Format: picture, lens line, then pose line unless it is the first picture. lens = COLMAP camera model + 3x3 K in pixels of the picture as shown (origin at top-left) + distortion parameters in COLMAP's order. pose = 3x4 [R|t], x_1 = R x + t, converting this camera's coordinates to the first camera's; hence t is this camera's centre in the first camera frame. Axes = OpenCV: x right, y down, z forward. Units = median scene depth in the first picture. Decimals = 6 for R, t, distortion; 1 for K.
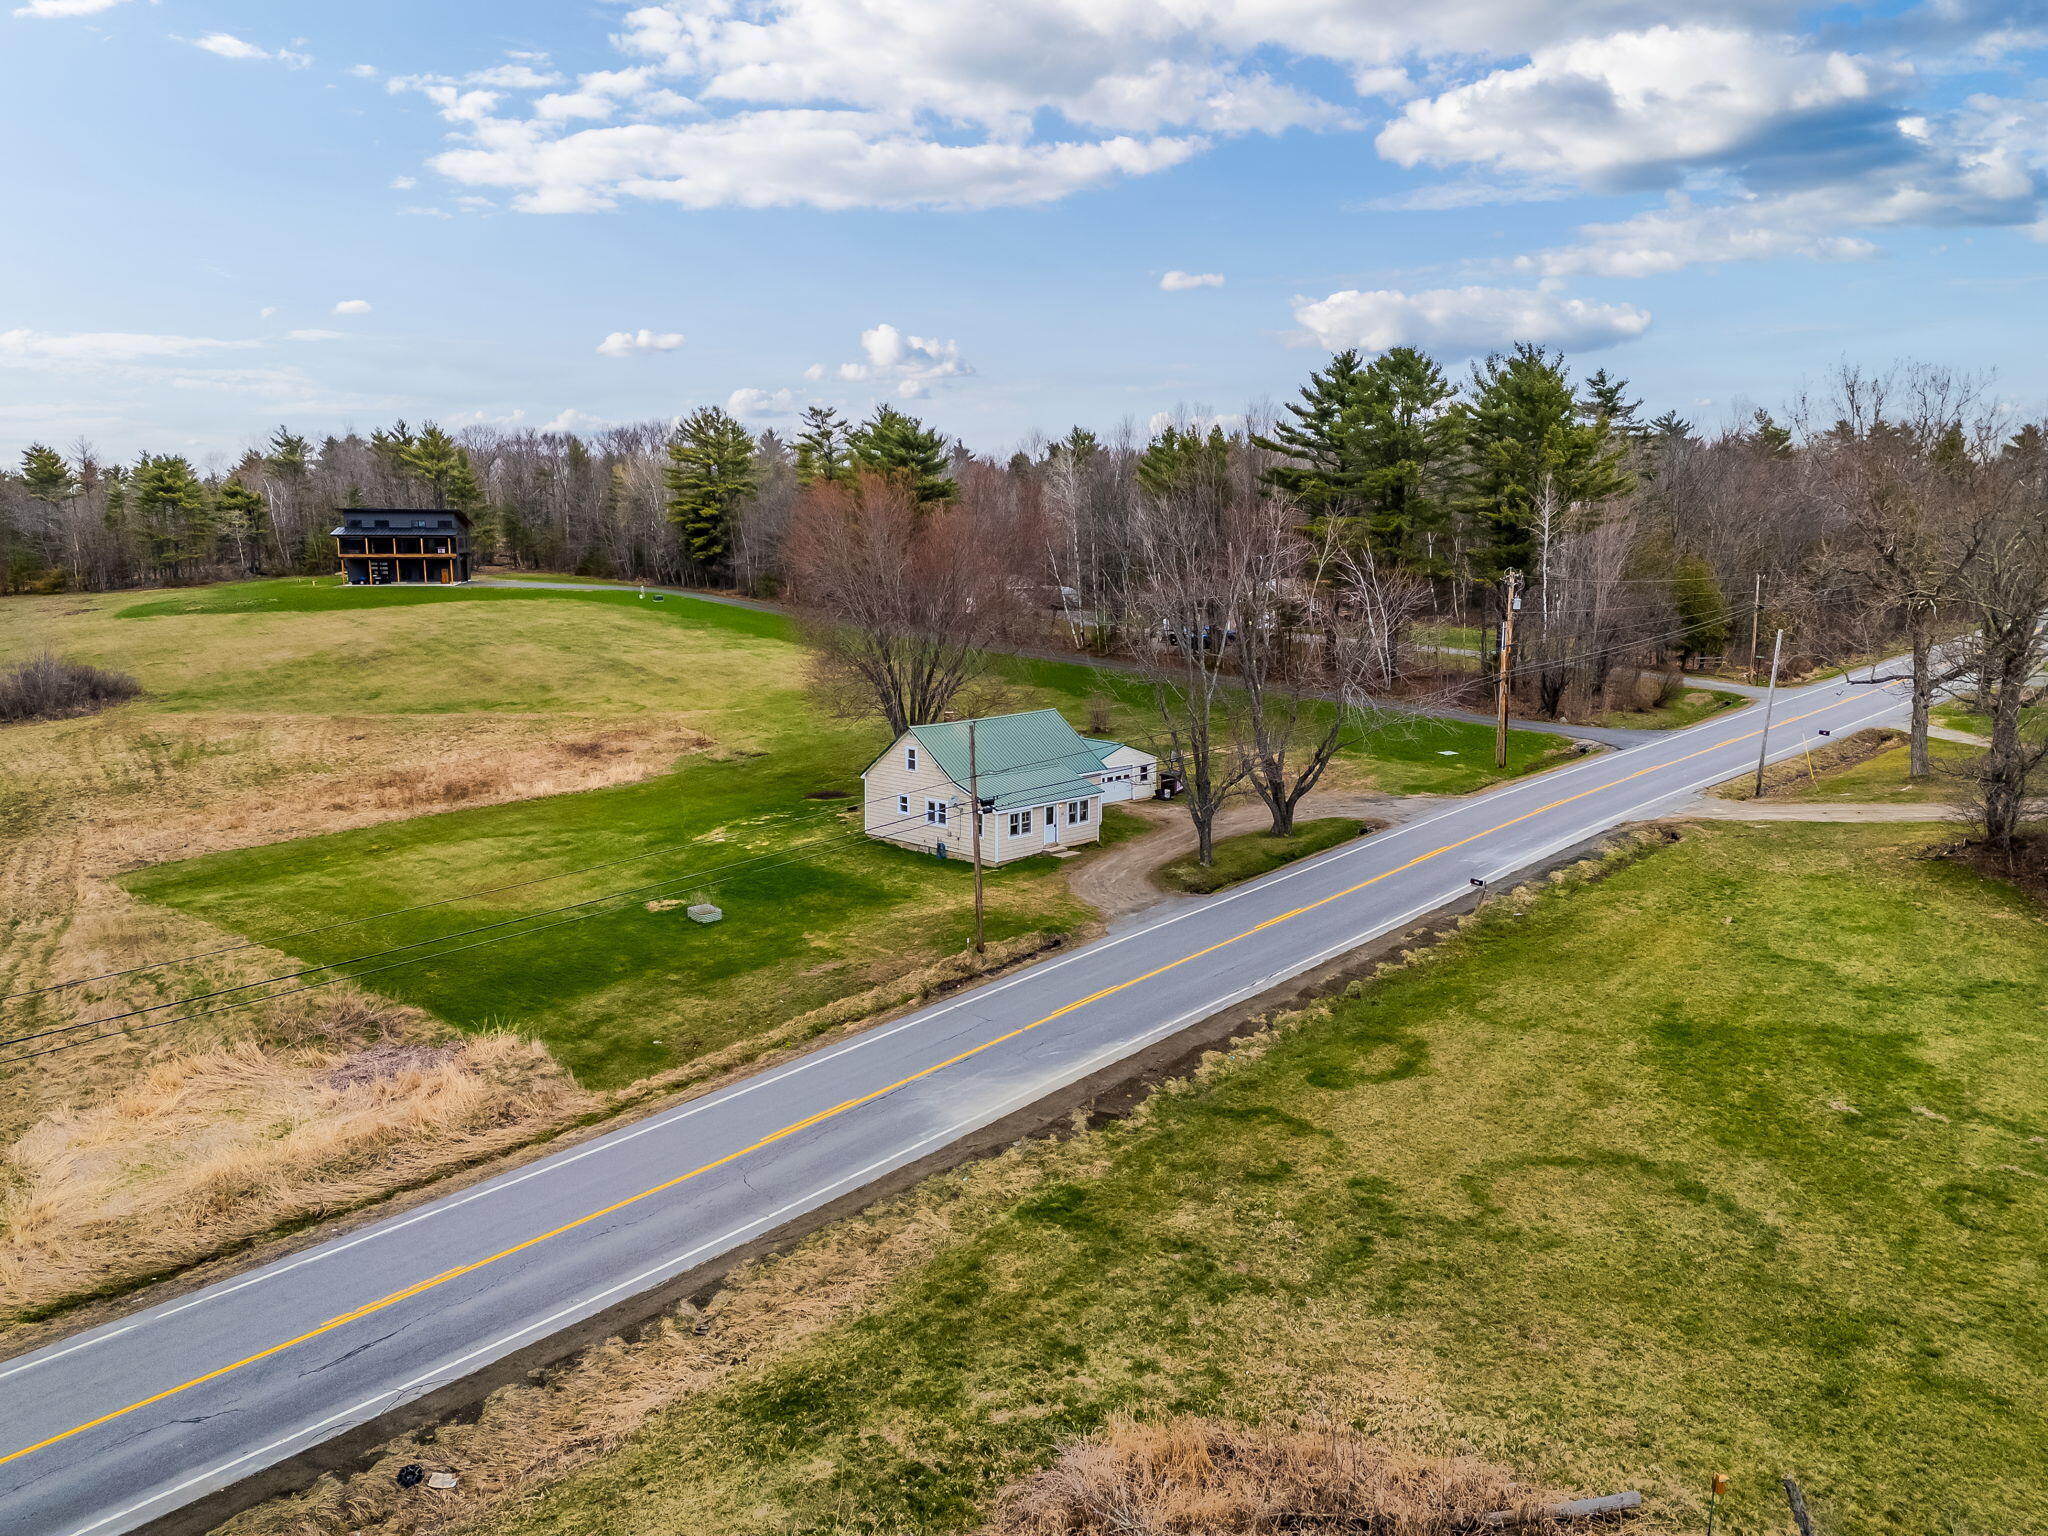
lens RADIAL K [[1503.9, 0, 1025.4], [0, 1503.9, 751.5], [0, 0, 1]] dist [0.079564, -0.063218]
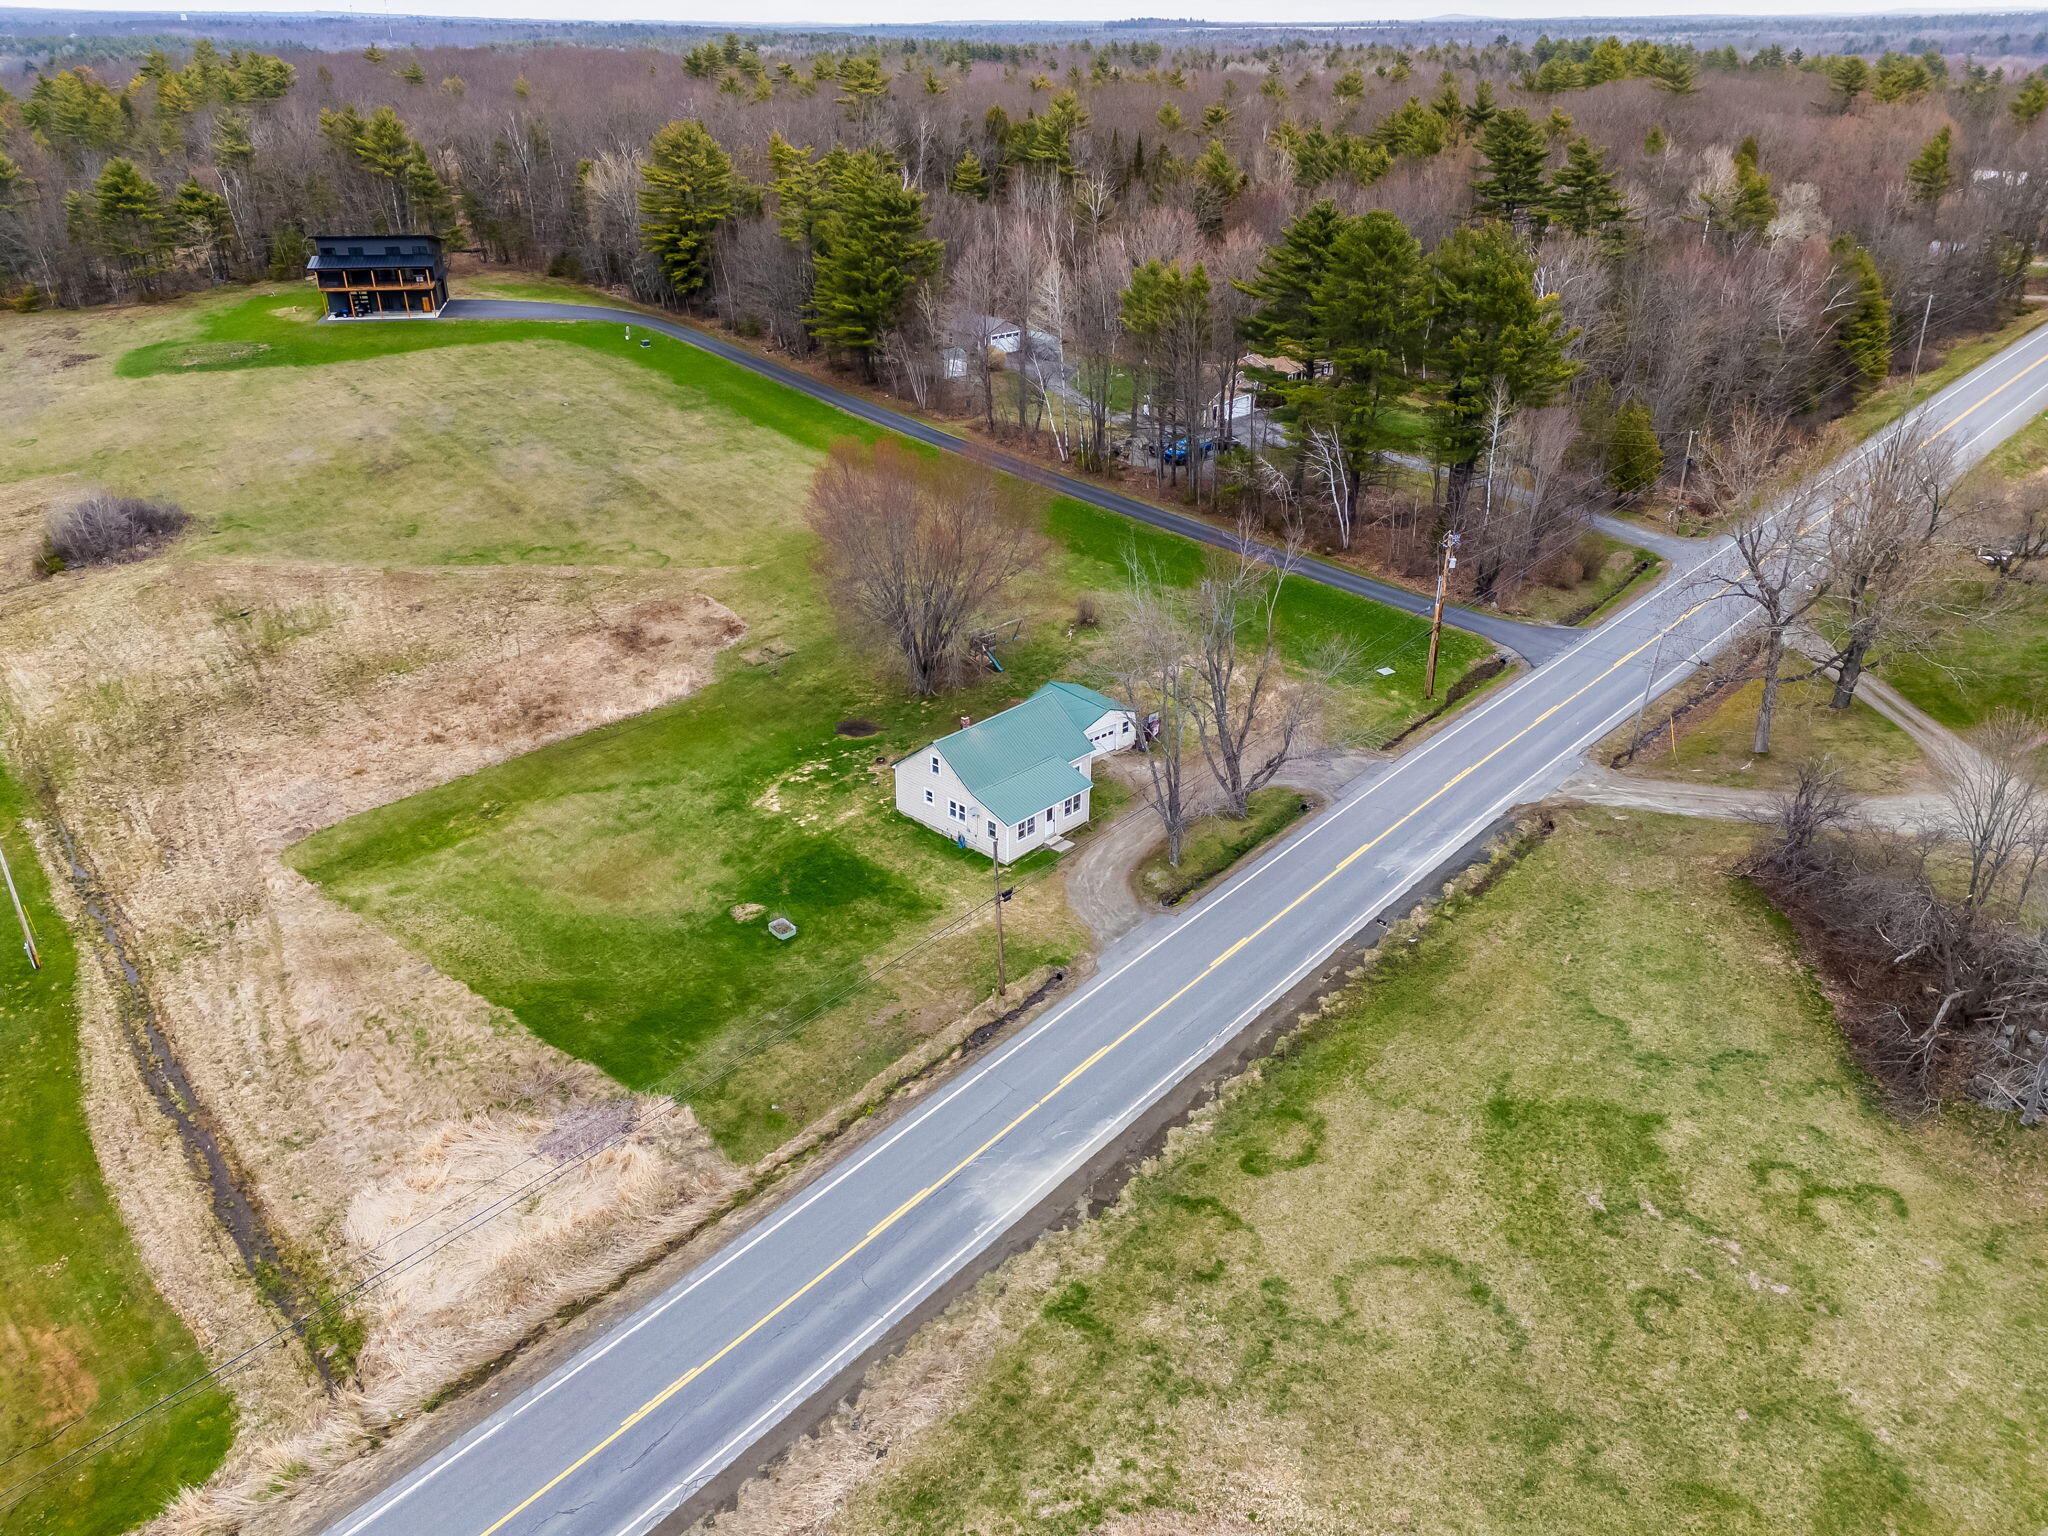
lens RADIAL K [[1503.9, 0, 1026.1], [0, 1503.9, 765.9], [0, 0, 1]] dist [0.079564, -0.063218]
pose [[0.999776, -0.009276, 0.019024, -0.036020], [0.003039, 0.952451, 0.304677, -0.512013], [-0.020945, -0.304551, 0.952266, -0.220243]]
